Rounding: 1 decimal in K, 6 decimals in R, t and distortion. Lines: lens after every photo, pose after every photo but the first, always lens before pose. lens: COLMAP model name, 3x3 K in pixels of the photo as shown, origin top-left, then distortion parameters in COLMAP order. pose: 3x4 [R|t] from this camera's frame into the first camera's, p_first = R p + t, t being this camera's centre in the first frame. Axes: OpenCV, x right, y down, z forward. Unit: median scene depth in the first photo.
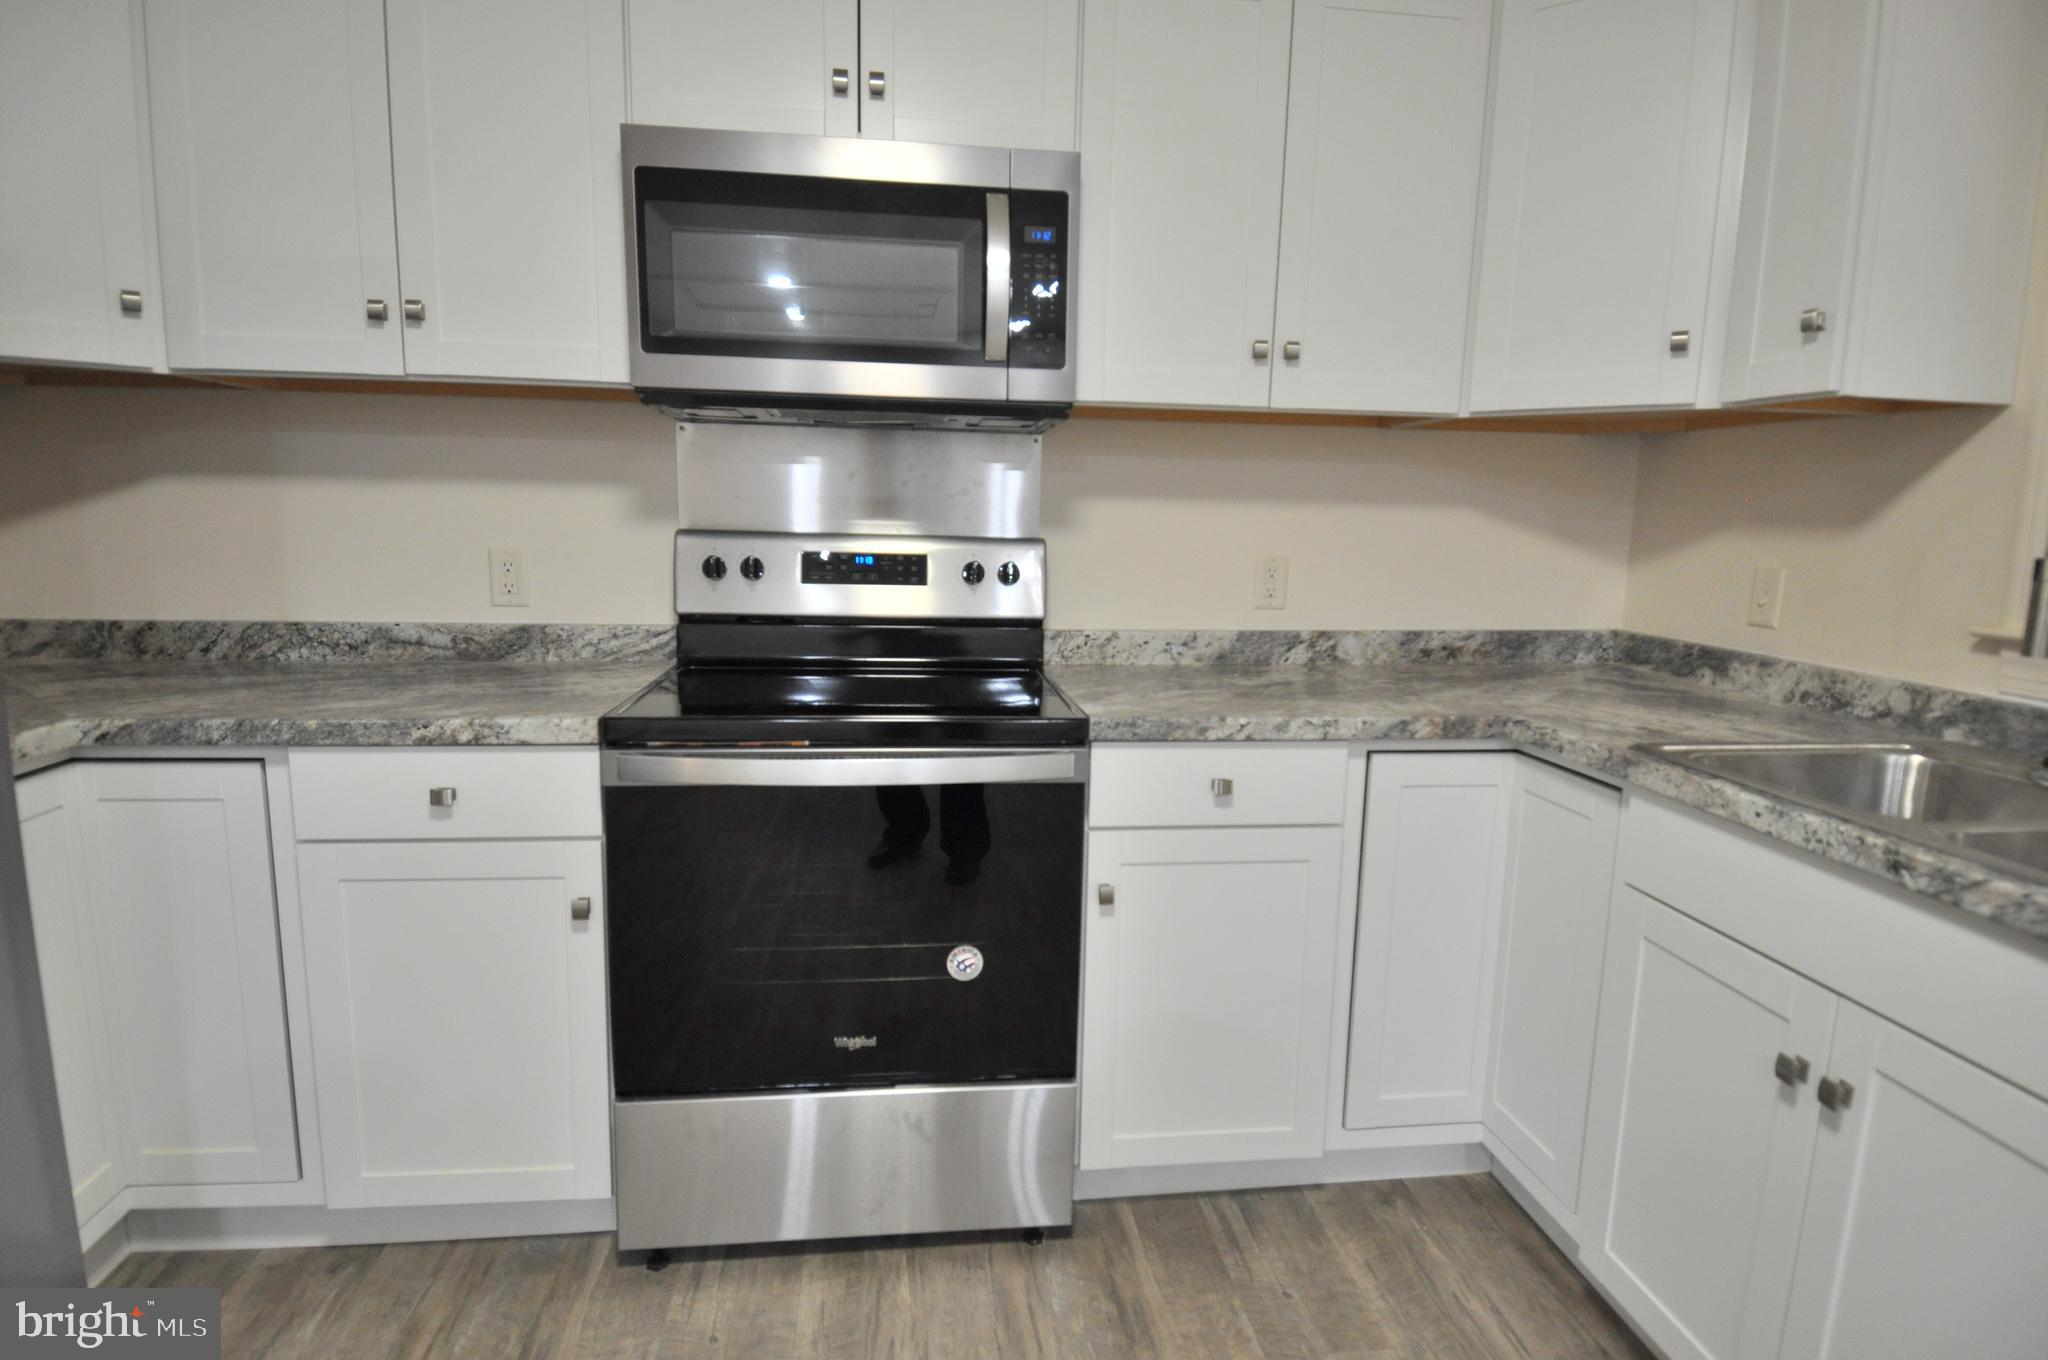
lens RADIAL K [[1066.5, 0, 1025.6], [0, 1066.5, 678.0], [0, 0, 1]] dist [0.056505, -0.059826]
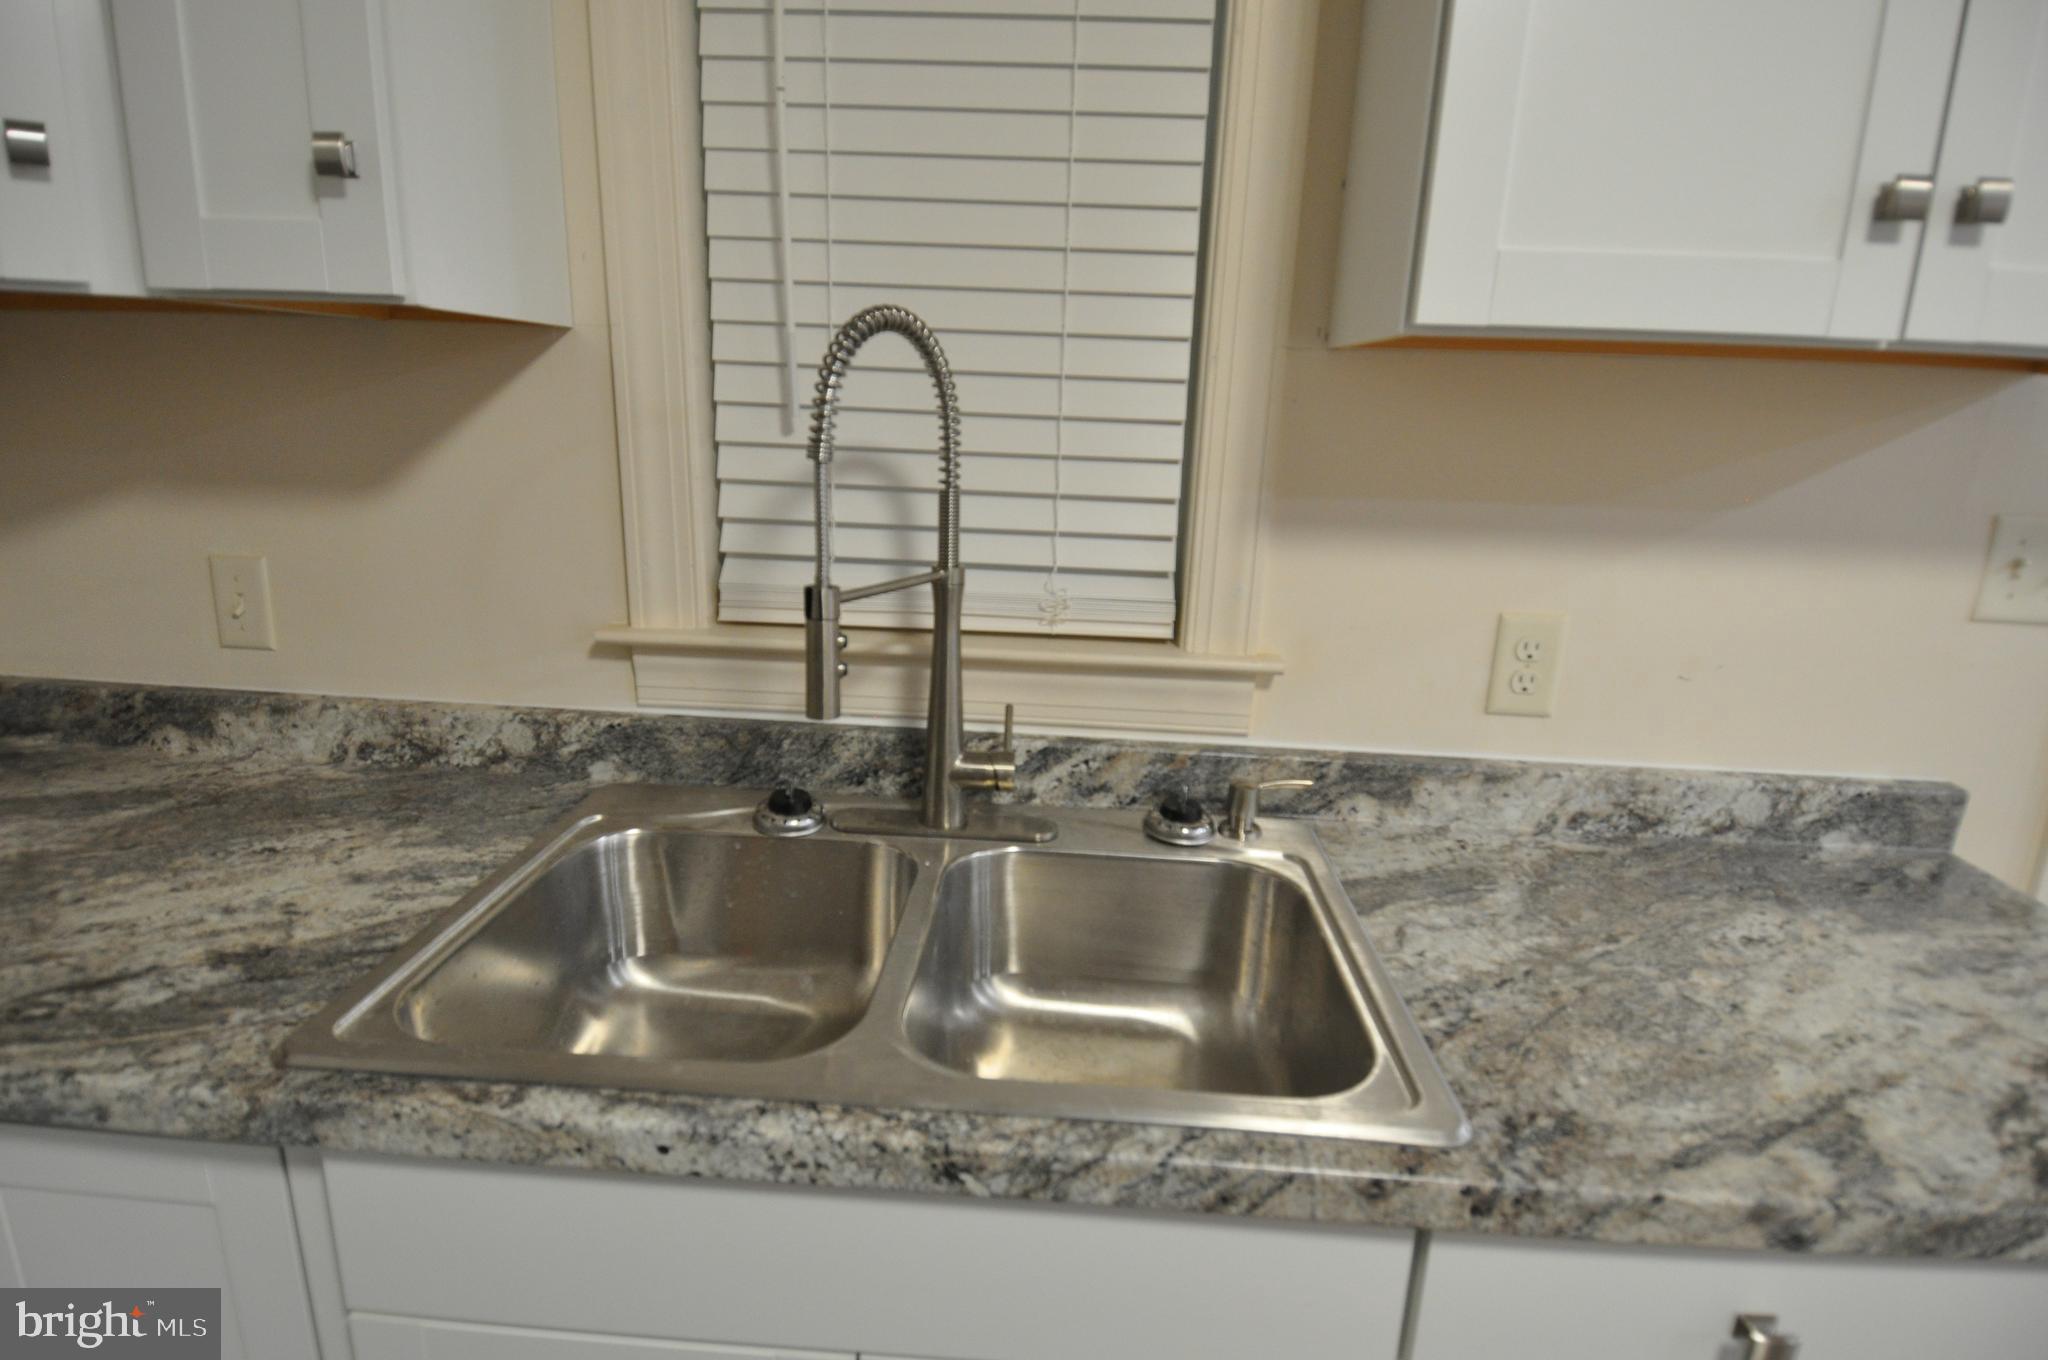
lens RADIAL K [[1066.5, 0, 1025.6], [0, 1066.5, 678.0], [0, 0, 1]] dist [0.056505, -0.059826]
pose [[0.175835, -0.265042, 0.948069, 0.183655], [0.119614, 0.961691, 0.246666, -0.147351], [-0.977126, 0.070029, 0.200801, 0.490194]]
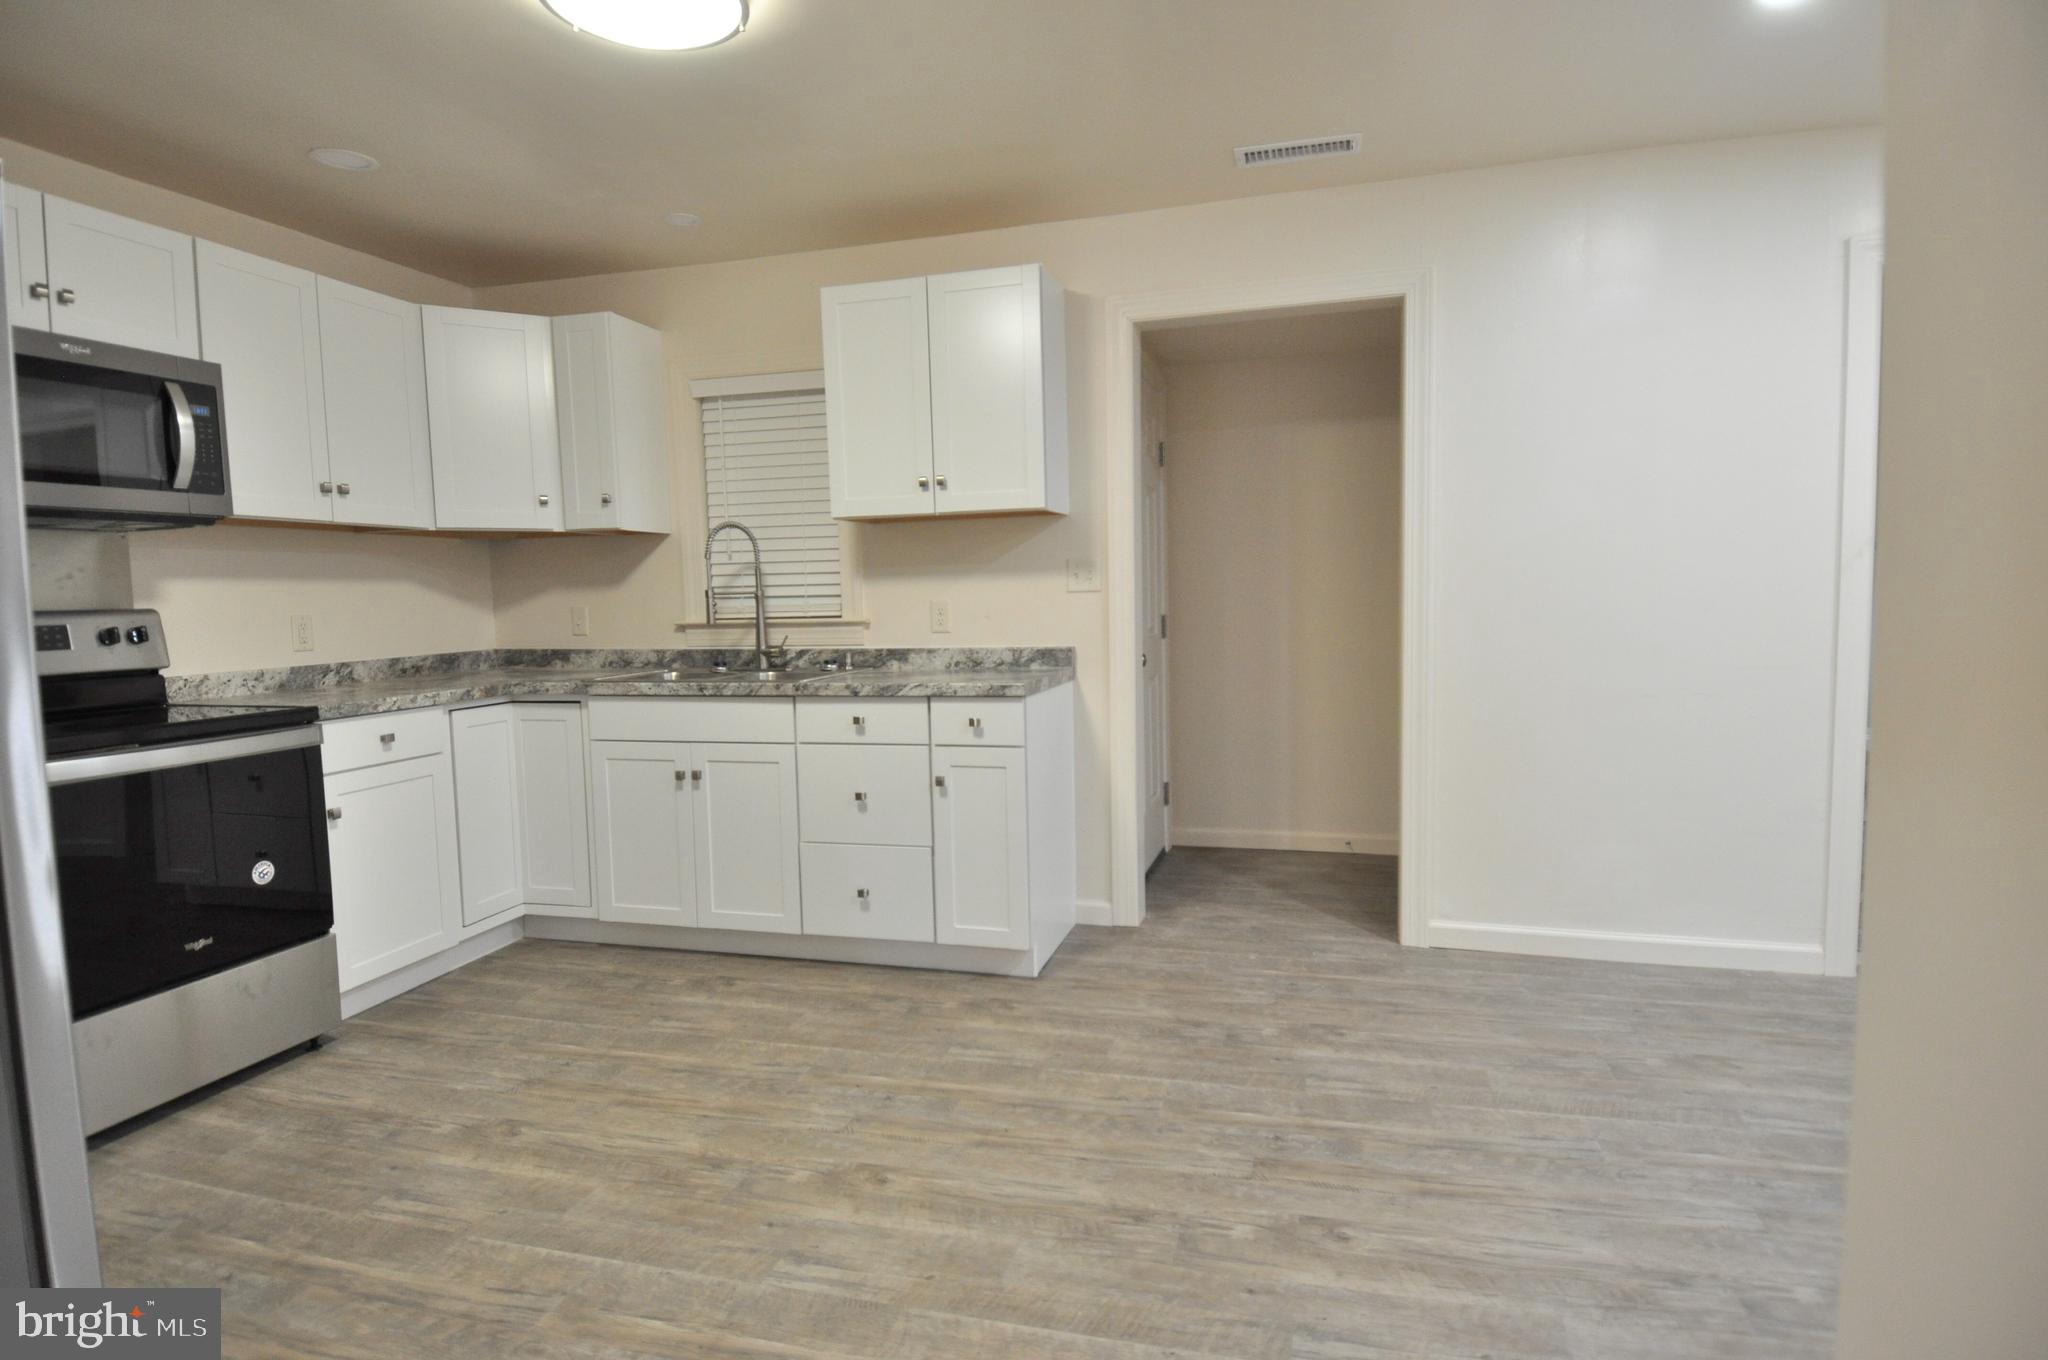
lens RADIAL K [[1066.5, 0, 1025.6], [0, 1066.5, 678.0], [0, 0, 1]] dist [0.056505, -0.059826]
pose [[0.385006, -0.103820, 0.917056, -0.974503], [0.172960, 0.984164, 0.038803, 0.110476], [-0.906562, 0.143675, 0.396865, -0.627179]]
